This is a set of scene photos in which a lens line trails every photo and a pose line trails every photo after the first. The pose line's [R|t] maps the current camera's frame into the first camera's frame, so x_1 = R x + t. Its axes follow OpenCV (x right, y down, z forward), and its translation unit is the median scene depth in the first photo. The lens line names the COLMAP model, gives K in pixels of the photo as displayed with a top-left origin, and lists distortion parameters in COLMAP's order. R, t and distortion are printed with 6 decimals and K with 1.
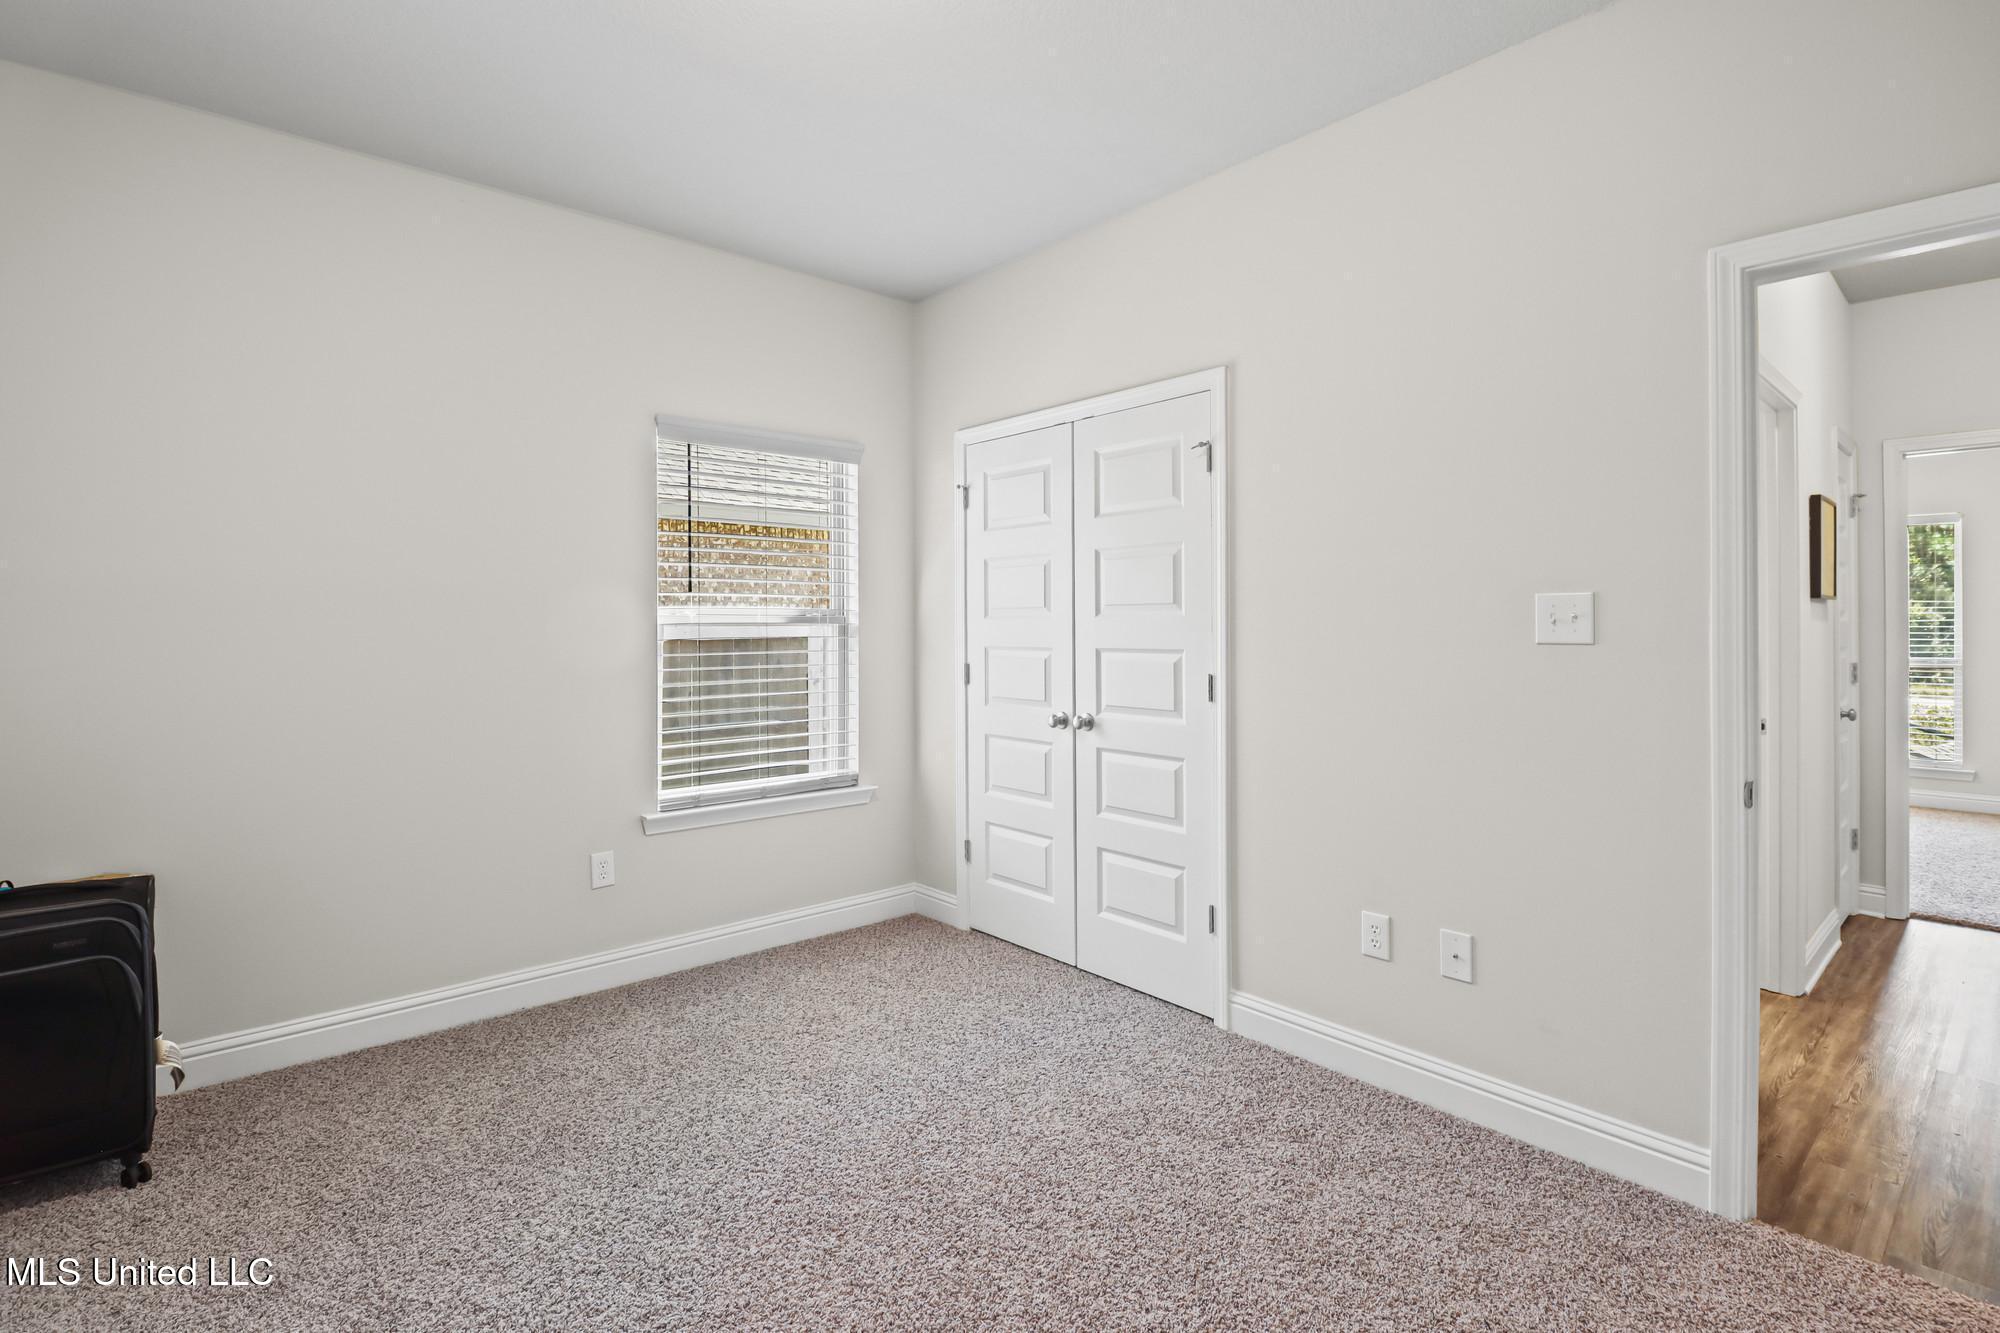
lens RADIAL K [[947.8, 0, 983.1], [0, 947.8, 634.5], [0, 0, 1]] dist [0.000383, -0.011932]
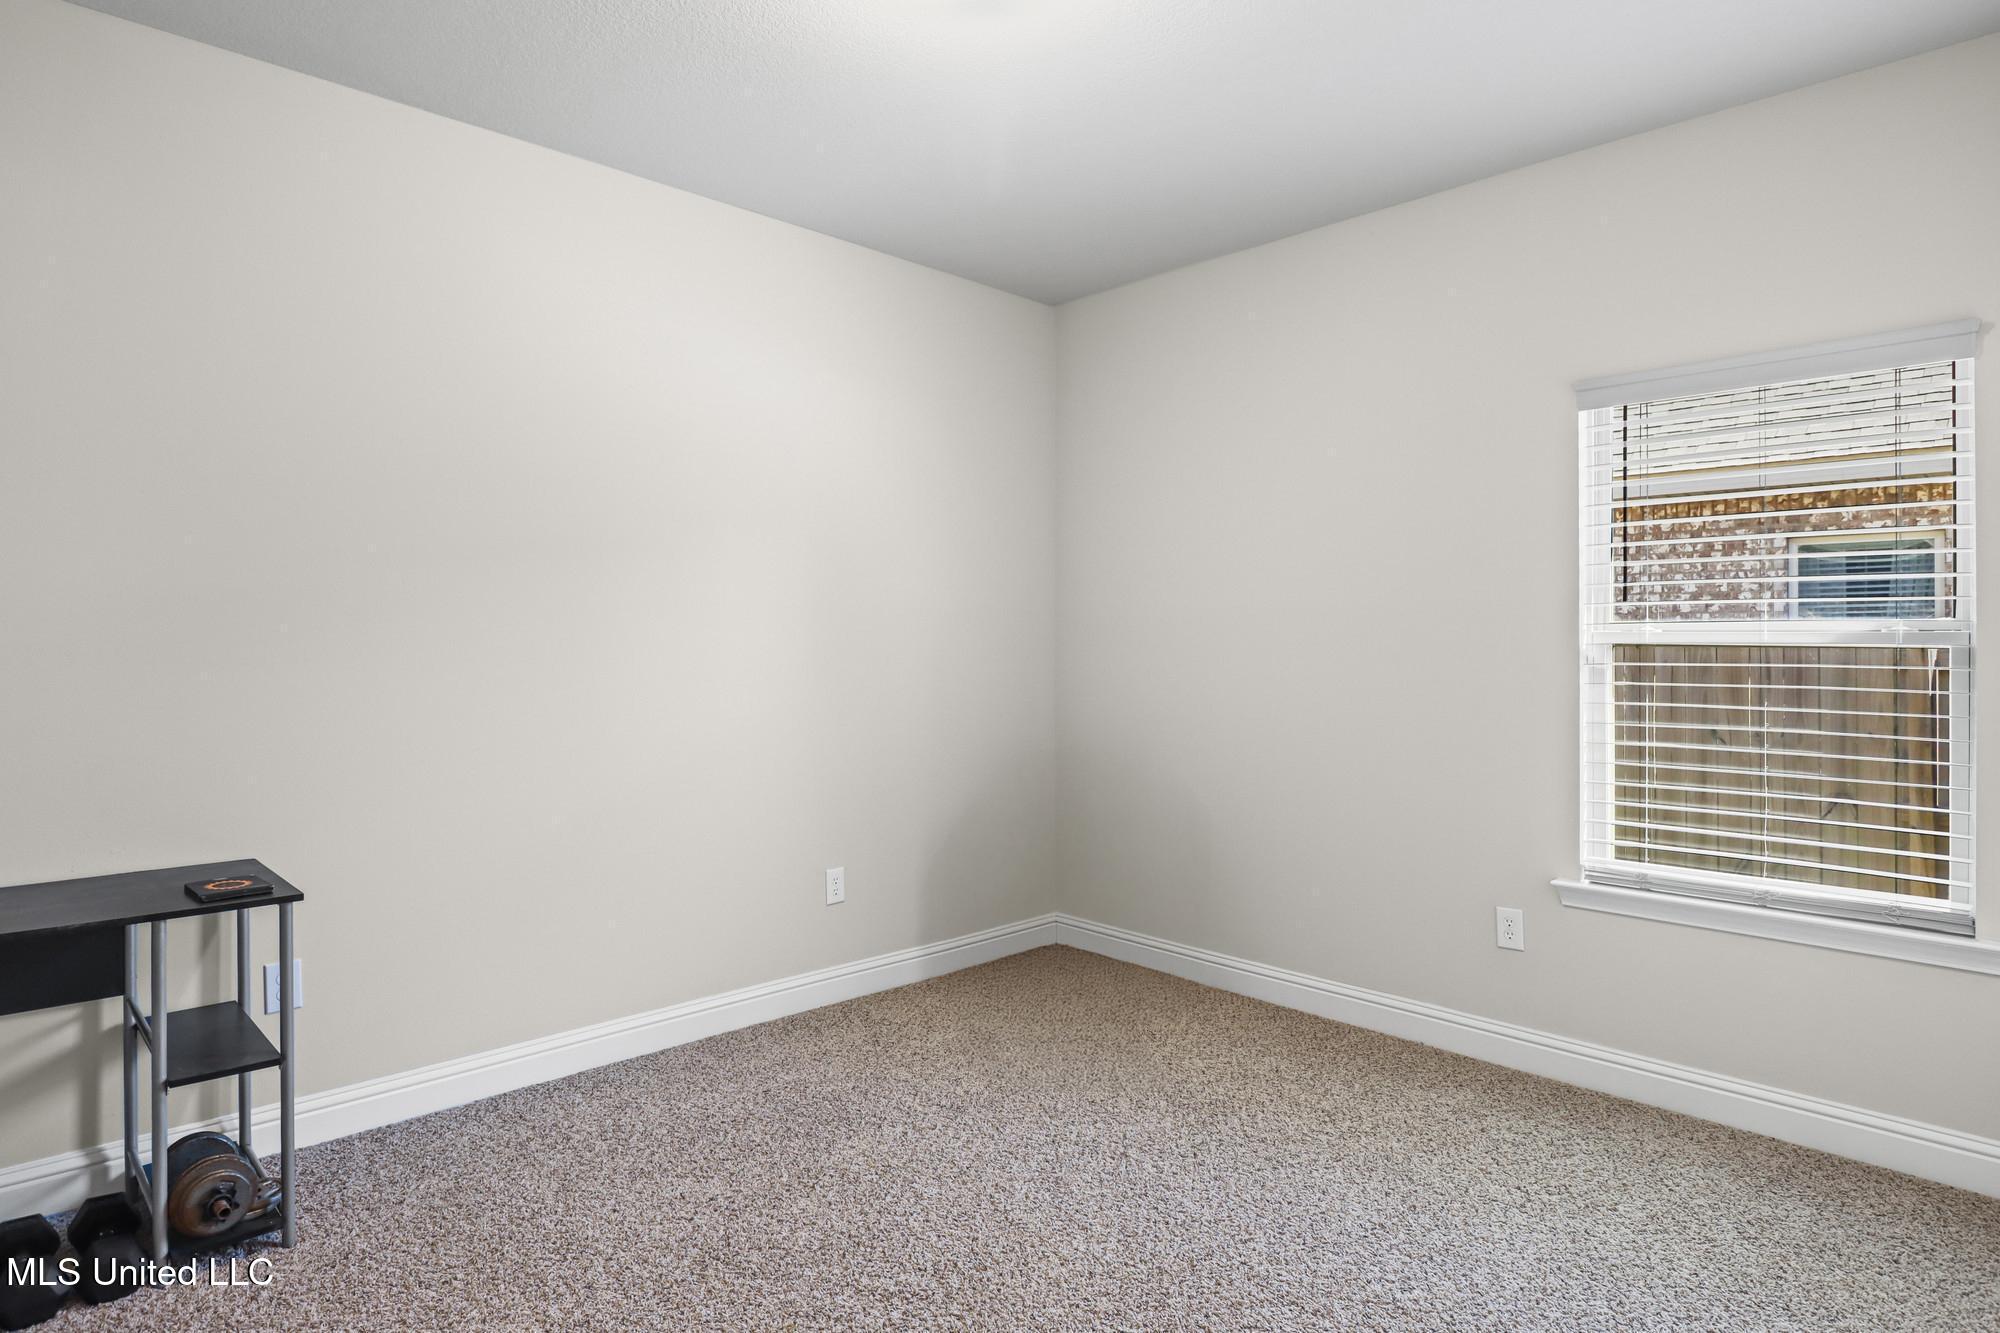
lens RADIAL K [[1109.0, 0, 1000.0], [0, 1109.0, 666.5], [0, 0, 1]] dist [0.000424, -0.000424]
pose [[0.047440, 0.019920, -0.998675, 0.553633], [-0.010584, 0.999755, 0.019439, -0.005388], [0.998818, 0.009647, 0.047639, 0.460352]]
